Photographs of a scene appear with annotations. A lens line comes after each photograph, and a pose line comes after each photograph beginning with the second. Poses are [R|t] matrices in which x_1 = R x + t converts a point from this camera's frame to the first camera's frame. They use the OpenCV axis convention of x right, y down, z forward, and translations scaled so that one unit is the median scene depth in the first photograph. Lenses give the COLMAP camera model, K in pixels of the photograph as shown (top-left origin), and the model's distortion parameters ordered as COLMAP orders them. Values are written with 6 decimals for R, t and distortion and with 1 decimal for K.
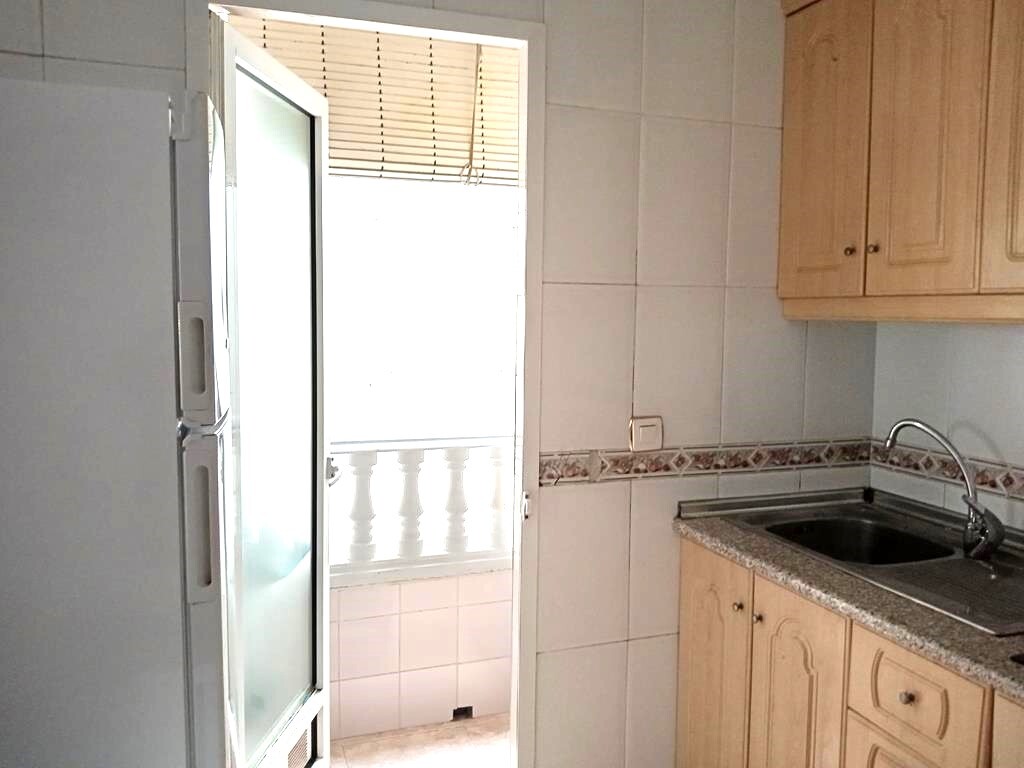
lens RADIAL K [[817.5, 0, 516.3], [0, 817.5, 377.2], [0, 0, 1]] dist [0.075449, -0.168101]
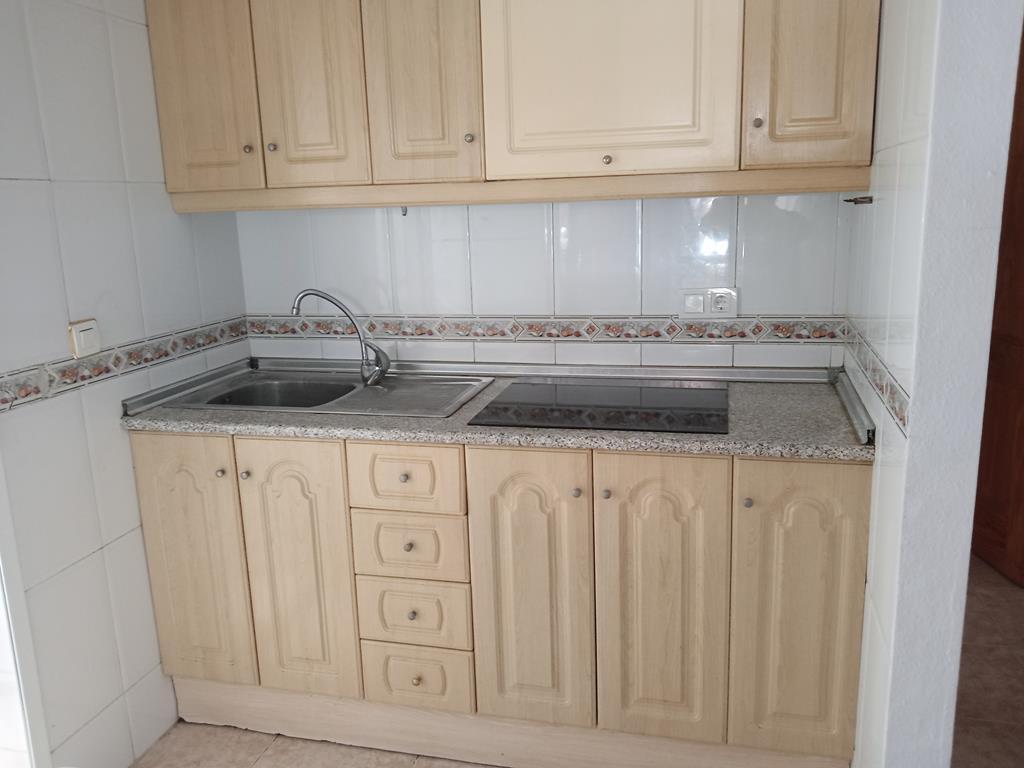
lens RADIAL K [[830.4, 0, 515.8], [0, 830.4, 384.9], [0, 0, 1]] dist [0.073350, -0.168450]
pose [[0.558671, -0.206254, 0.803334, -0.367217], [0.103414, 0.978349, 0.179271, -0.001539], [-0.822917, -0.017077, 0.567905, 0.022513]]
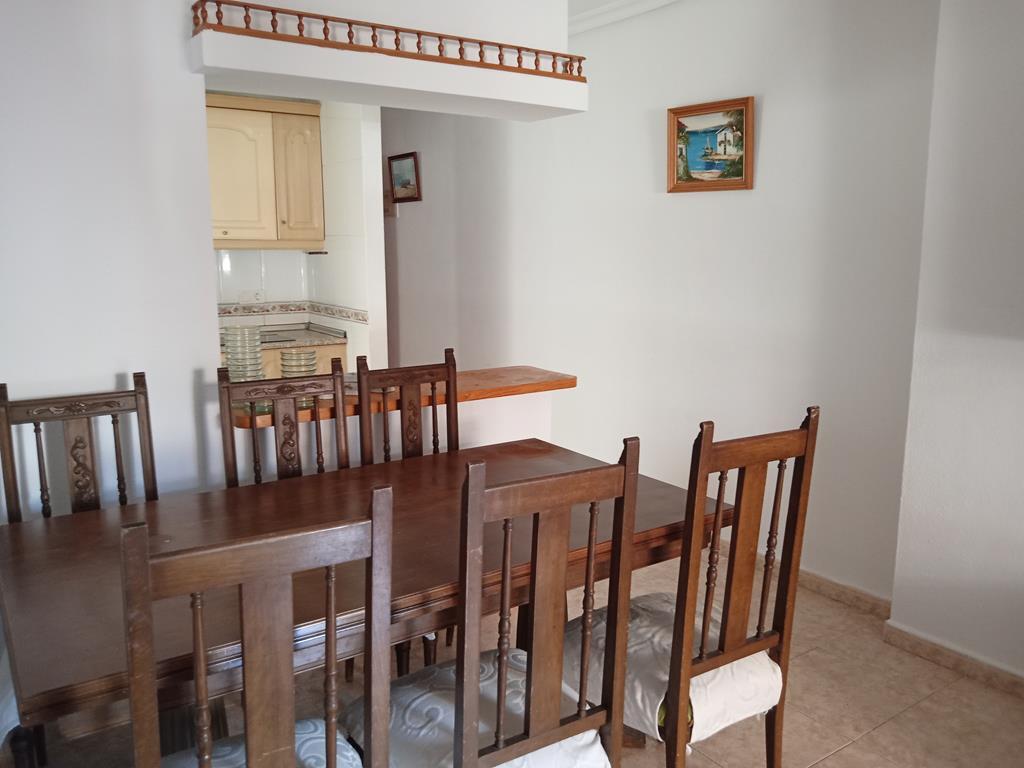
lens RADIAL K [[830.4, 0, 515.8], [0, 830.4, 384.9], [0, 0, 1]] dist [0.073350, -0.168450]
pose [[-0.258977, -0.172937, 0.950275, -1.948729], [0.073692, 0.977435, 0.197964, -0.061427], [-0.963068, 0.121296, -0.240389, 0.326153]]
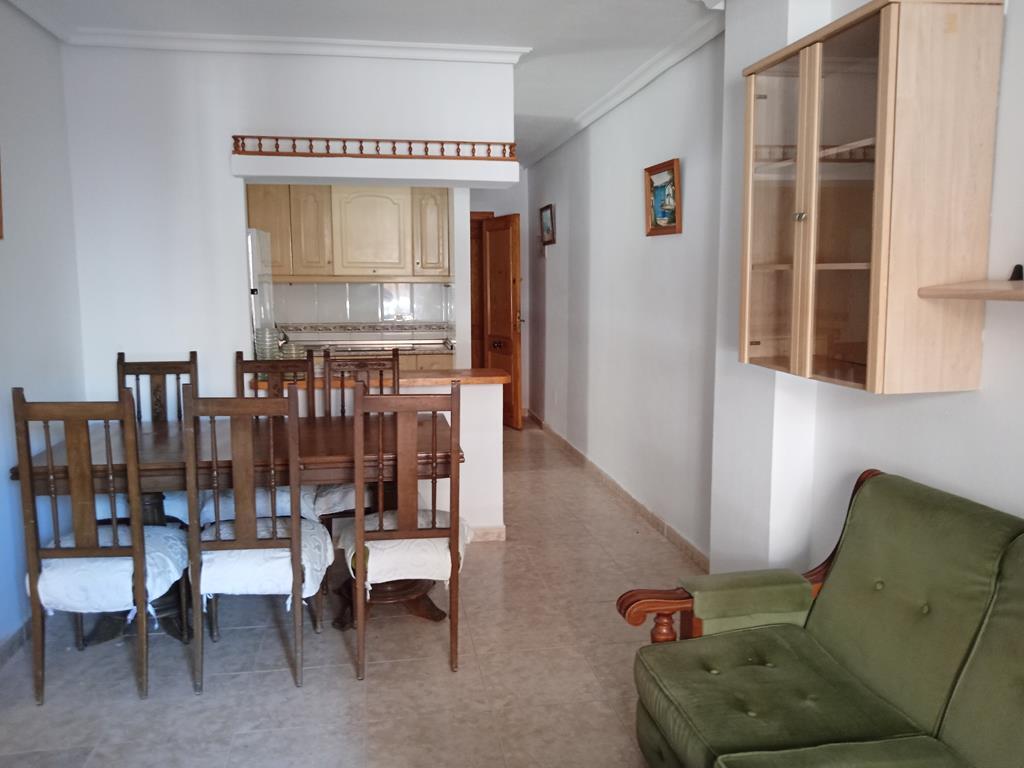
lens RADIAL K [[830.4, 0, 515.8], [0, 830.4, 384.9], [0, 0, 1]] dist [0.073350, -0.168450]
pose [[0.179674, -0.134941, 0.974427, -2.569643], [0.081716, 0.989171, 0.121915, 0.013648], [-0.980326, 0.057721, 0.188755, -0.625555]]
